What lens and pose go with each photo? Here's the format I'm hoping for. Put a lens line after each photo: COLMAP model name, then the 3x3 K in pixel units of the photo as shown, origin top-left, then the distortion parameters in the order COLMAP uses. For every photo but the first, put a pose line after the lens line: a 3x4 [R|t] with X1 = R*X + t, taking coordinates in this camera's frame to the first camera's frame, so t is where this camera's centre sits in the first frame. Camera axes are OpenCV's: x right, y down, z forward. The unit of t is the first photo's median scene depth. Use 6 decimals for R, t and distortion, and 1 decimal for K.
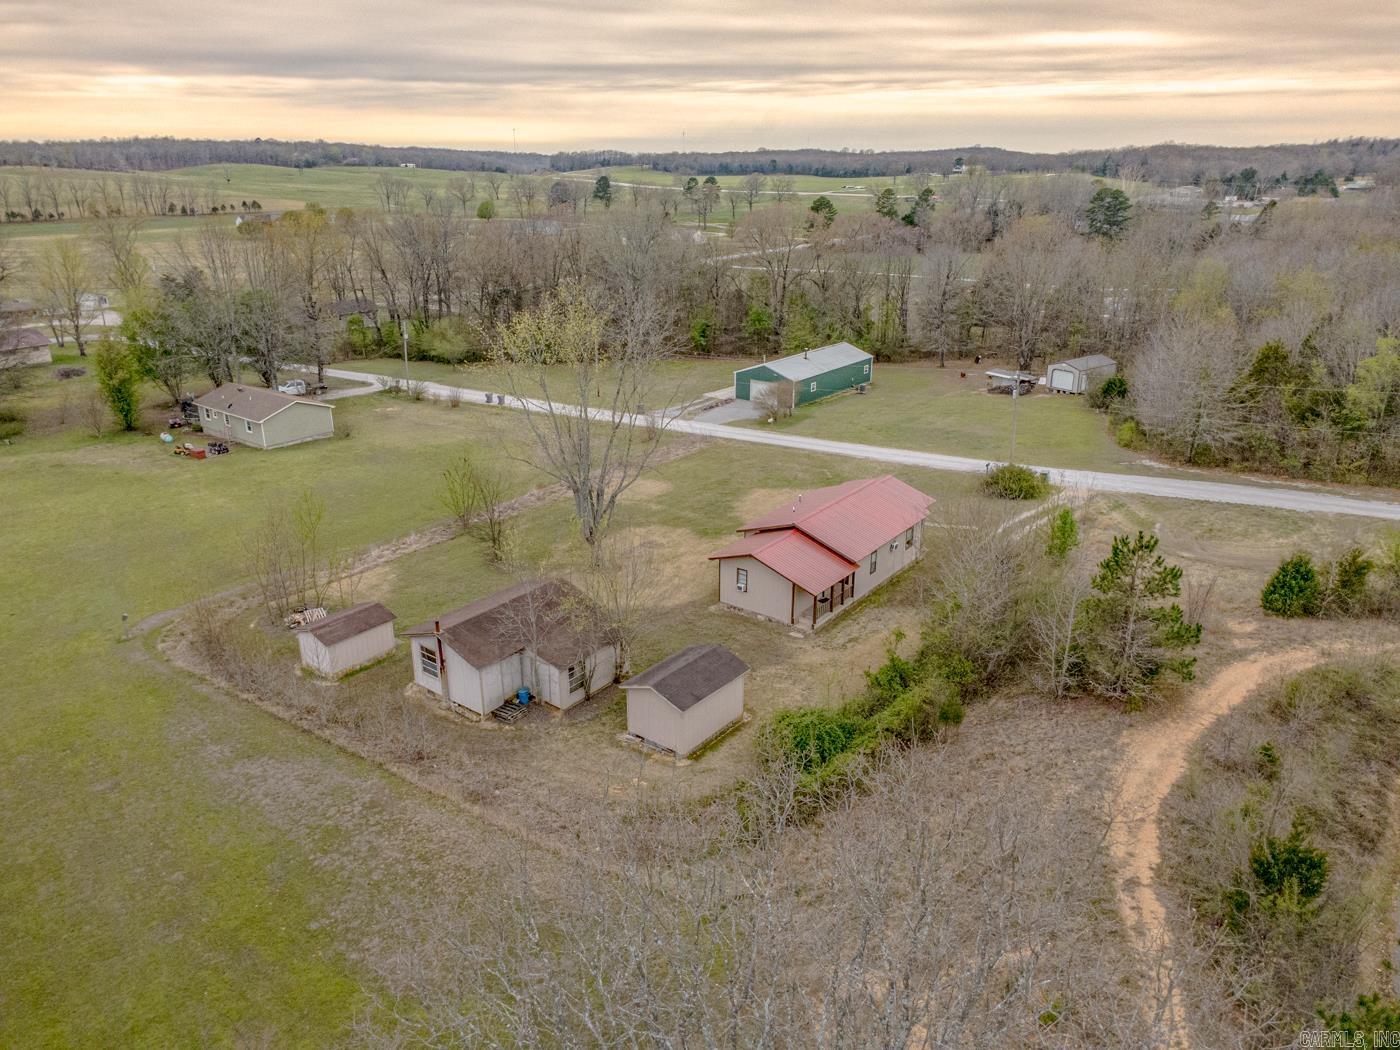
lens RADIAL K [[982.0, 0, 700.0], [0, 982.0, 525.0], [0, 0, 1]] dist [0.003458, 0.001175]
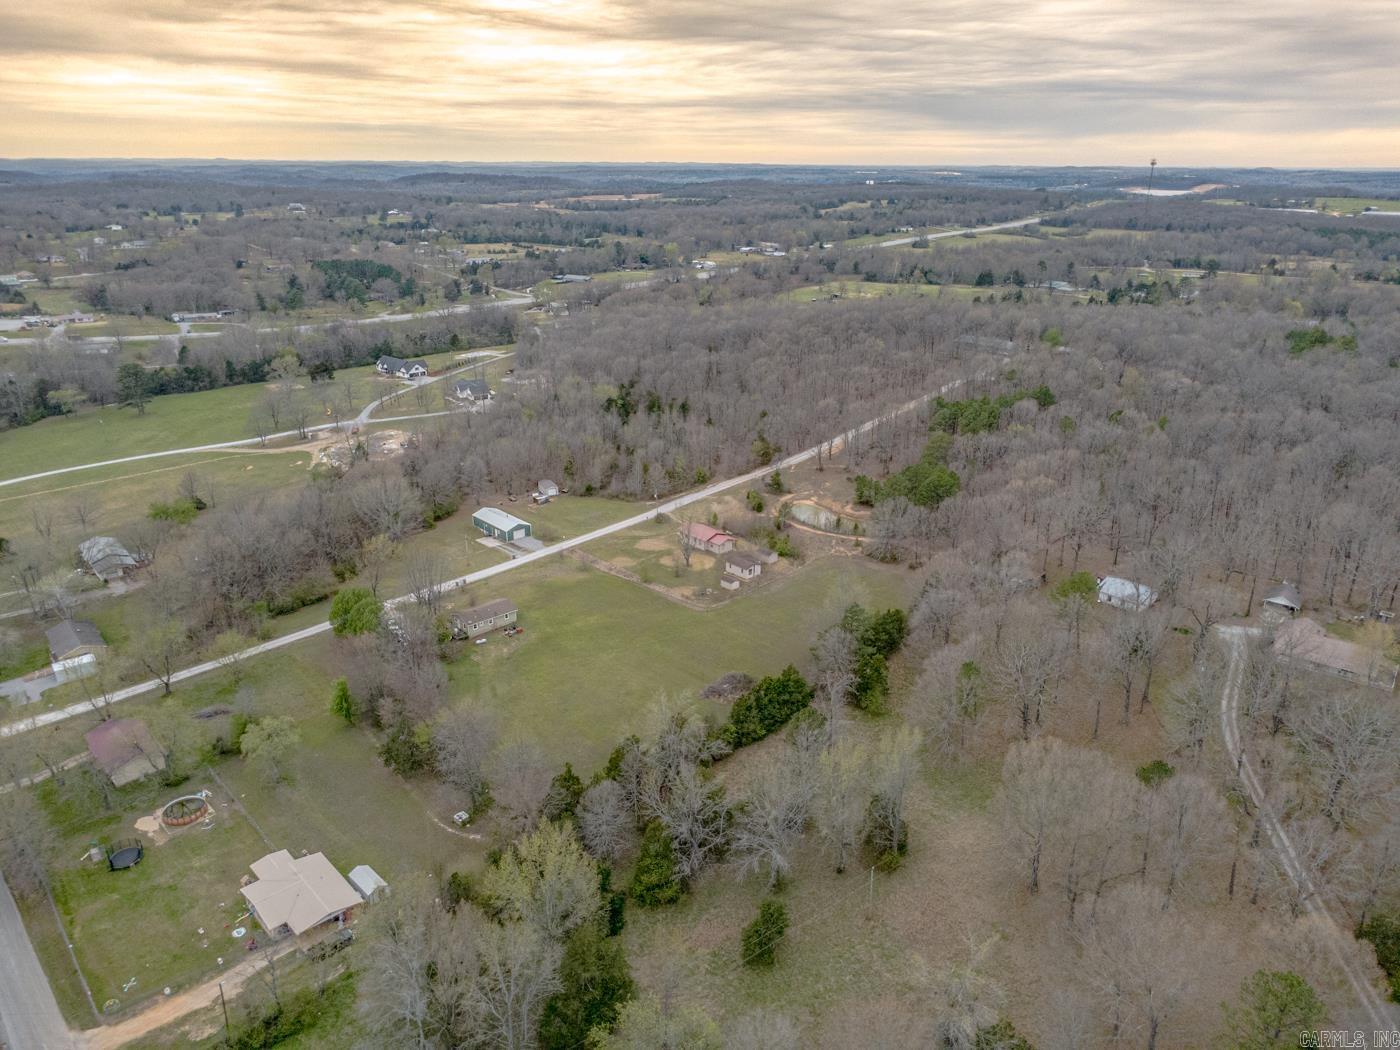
lens RADIAL K [[982.0, 0, 700.0], [0, 982.0, 525.0], [0, 0, 1]] dist [0.003458, 0.001175]
pose [[0.175896, -0.343045, 0.922703, -2.398922], [0.338980, 0.901100, 0.270393, -0.754504], [-0.924204, 0.265217, 0.274785, -0.125334]]
